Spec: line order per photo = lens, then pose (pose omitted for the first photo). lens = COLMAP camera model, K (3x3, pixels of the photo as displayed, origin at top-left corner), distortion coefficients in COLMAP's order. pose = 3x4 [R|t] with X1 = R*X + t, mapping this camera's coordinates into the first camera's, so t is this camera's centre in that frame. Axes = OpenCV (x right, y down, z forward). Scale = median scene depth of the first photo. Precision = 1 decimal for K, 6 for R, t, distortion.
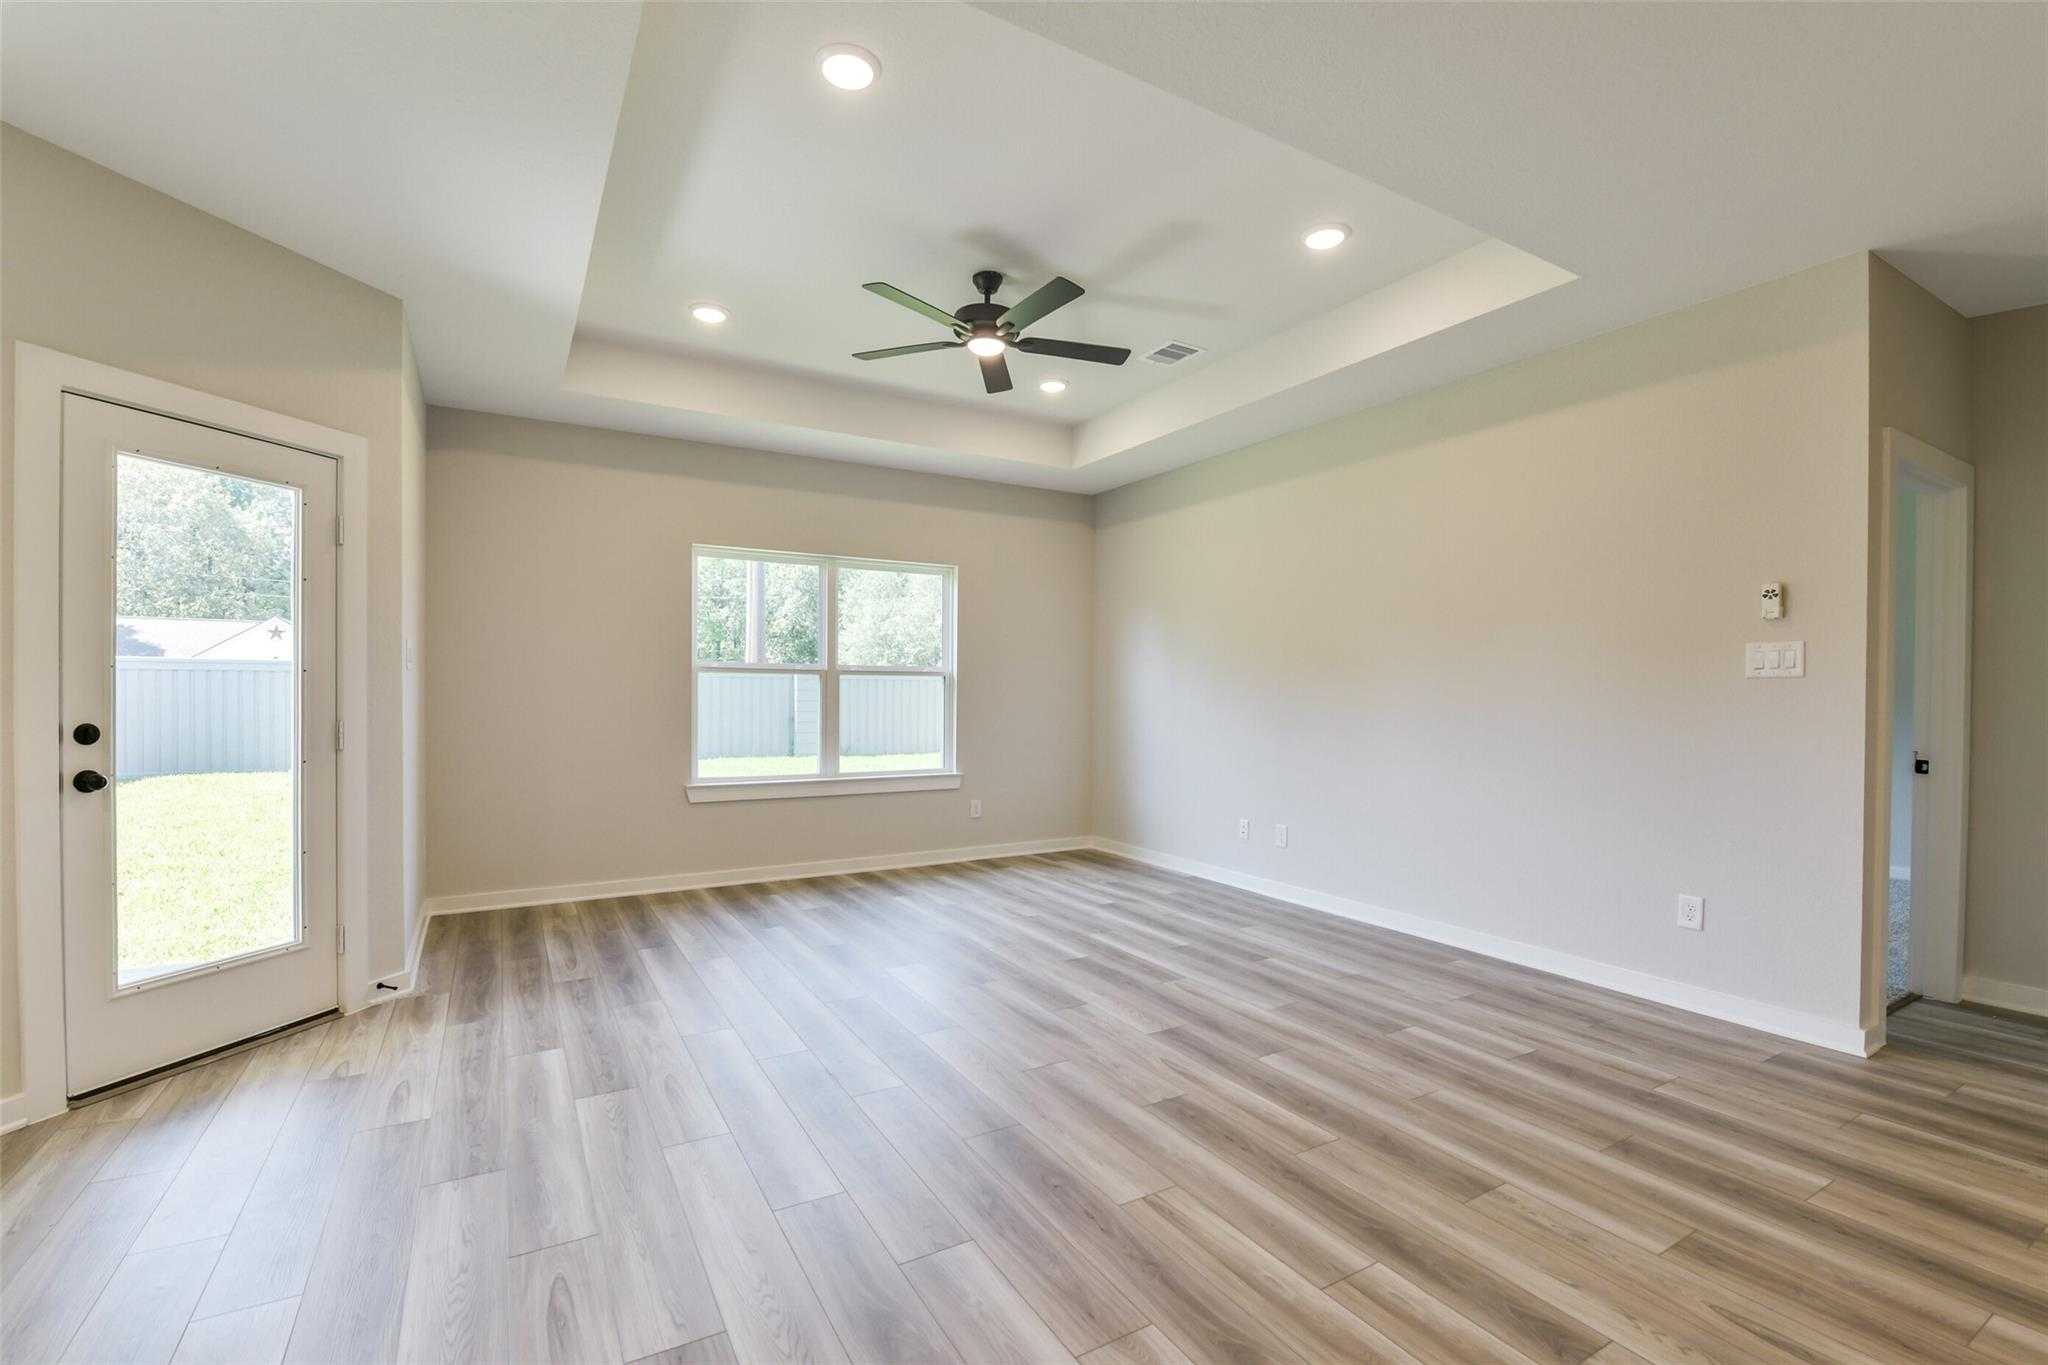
lens RADIAL K [[894.5, 0, 1025.7], [0, 894.5, 697.3], [0, 0, 1]] dist [-0.002611, -0.000639]
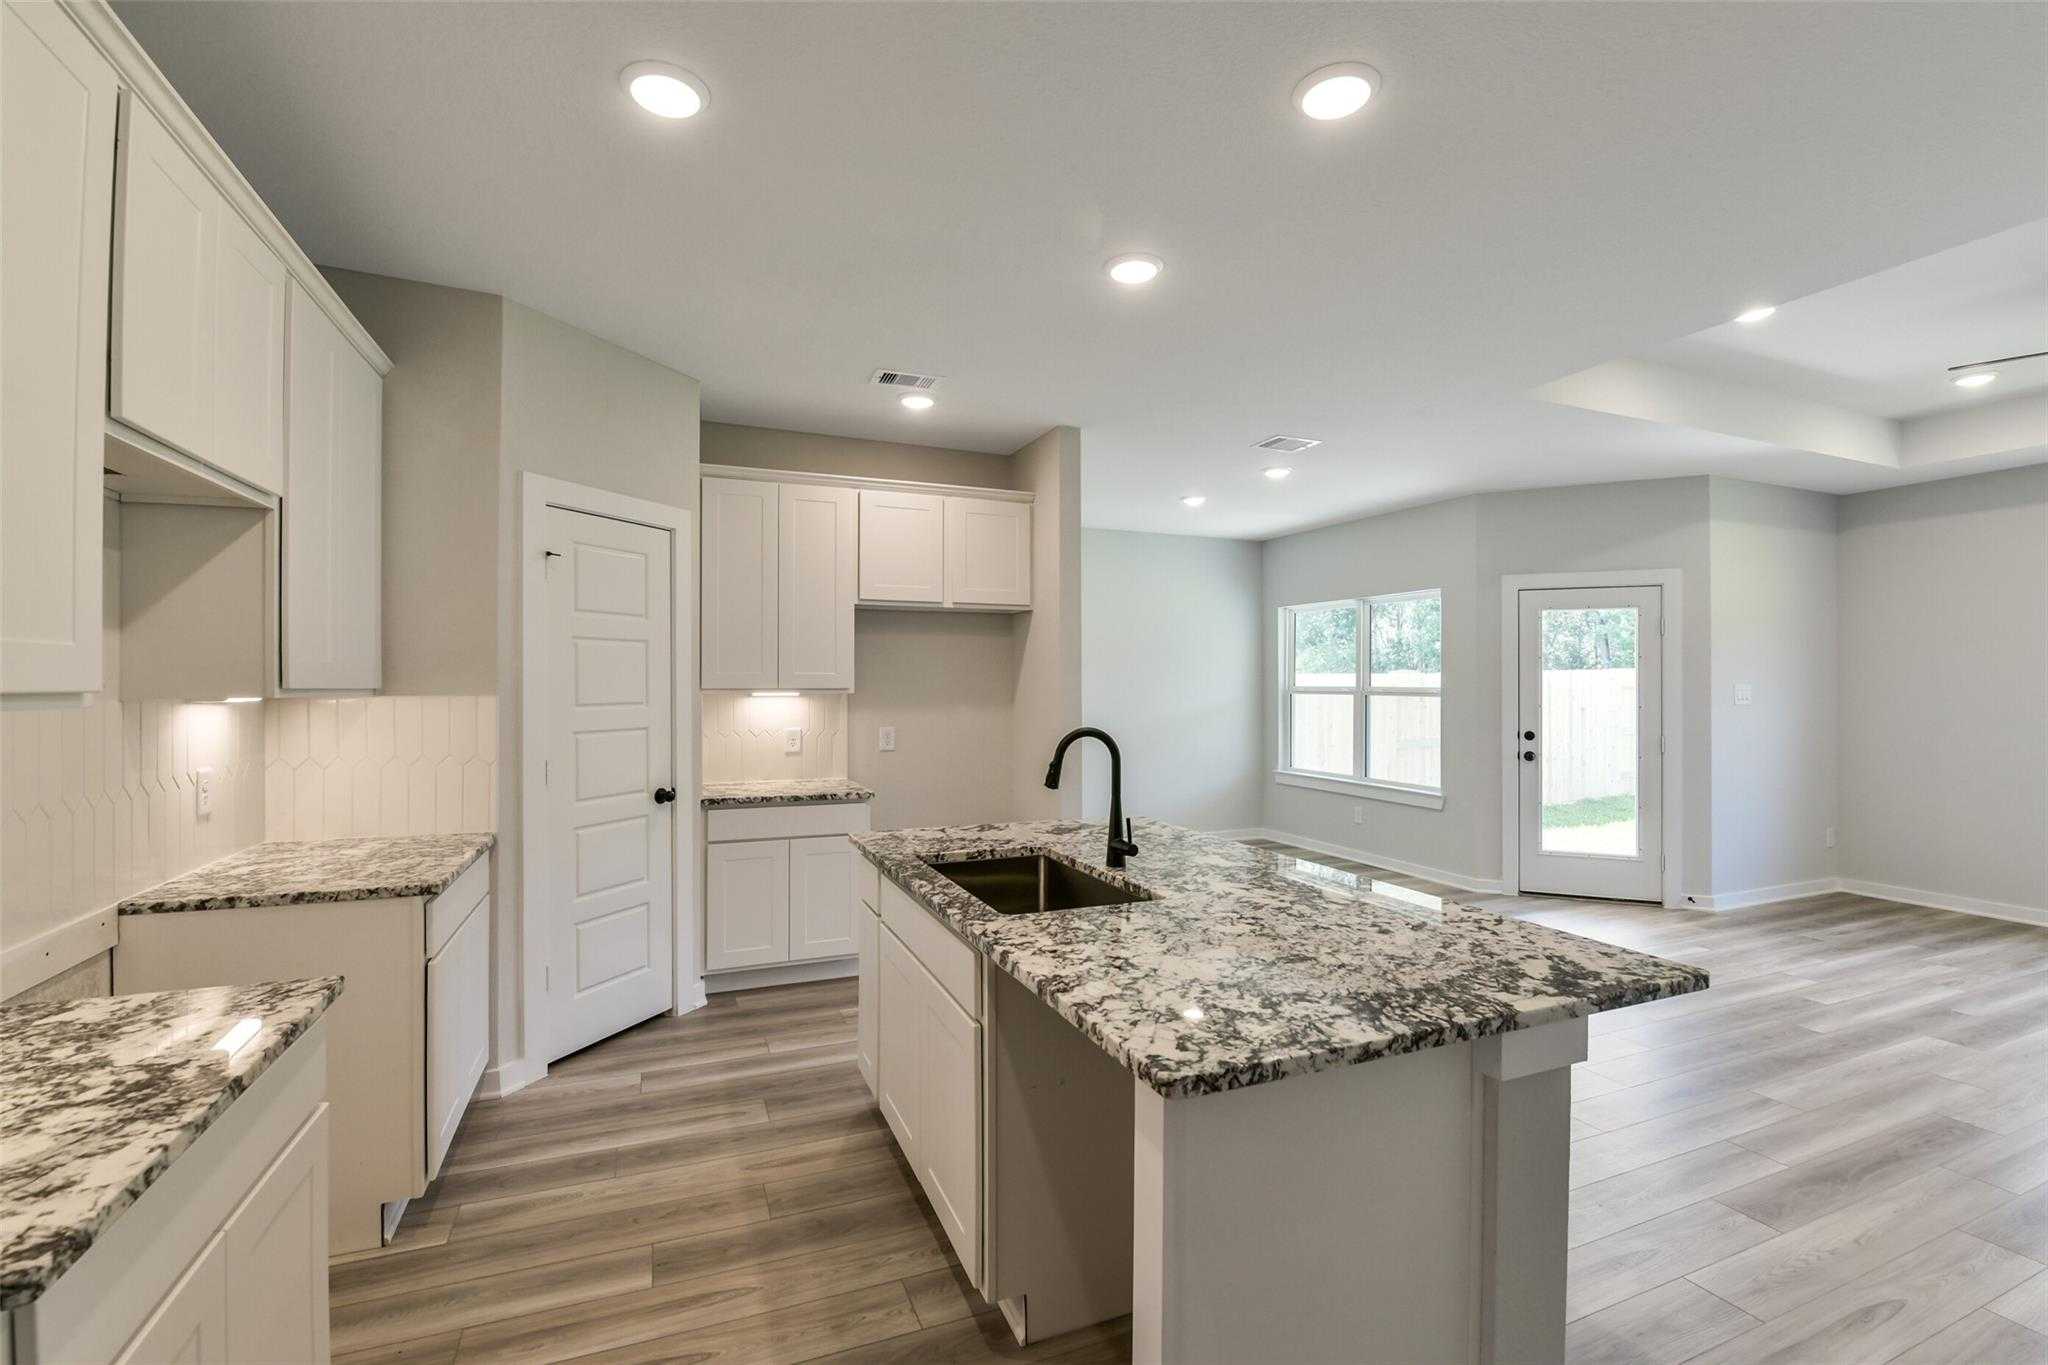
lens RADIAL K [[888.0, 0, 1024.0], [0, 888.0, 682.5], [0, 0, 1]] dist [-0.004572, -0.000489]
pose [[-0.137949, -0.014820, -0.990328, 0.800327], [-0.008083, 0.999872, -0.013837, -0.030728], [0.990406, 0.006096, -0.138051, 0.013805]]
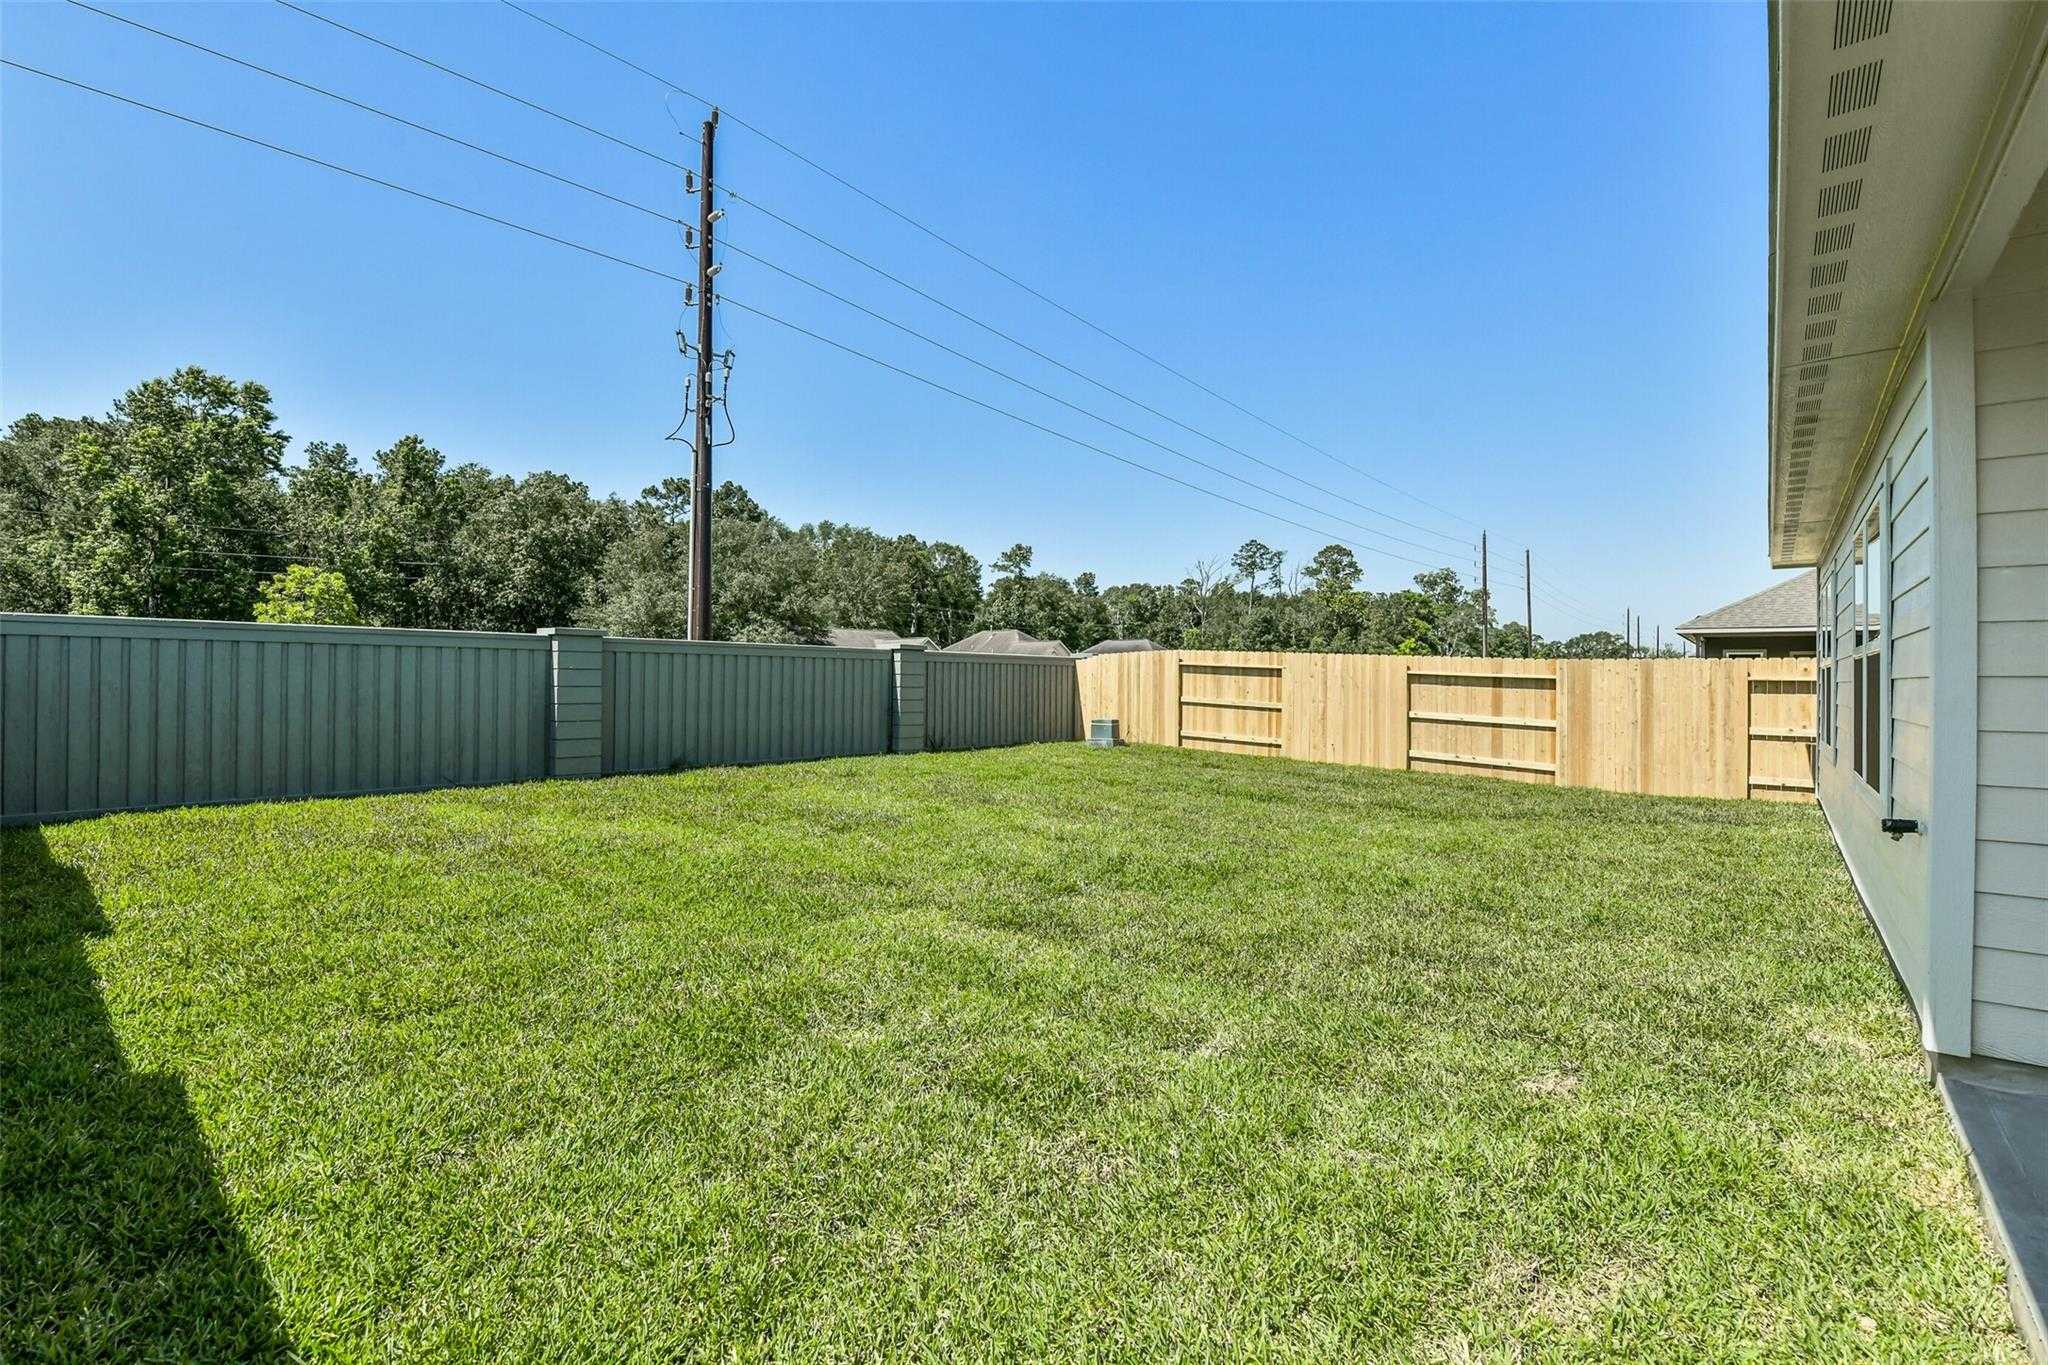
lens RADIAL K [[876.0, 0, 1026.3], [0, 876.0, 674.0], [0, 0, 1]] dist [-0.003392, -0.000735]
pose [[0.937974, 0.004465, 0.346677, -1.374877], [-0.001506, 0.999960, -0.008803, -0.004035], [-0.346702, 0.007735, 0.937943, 0.592463]]
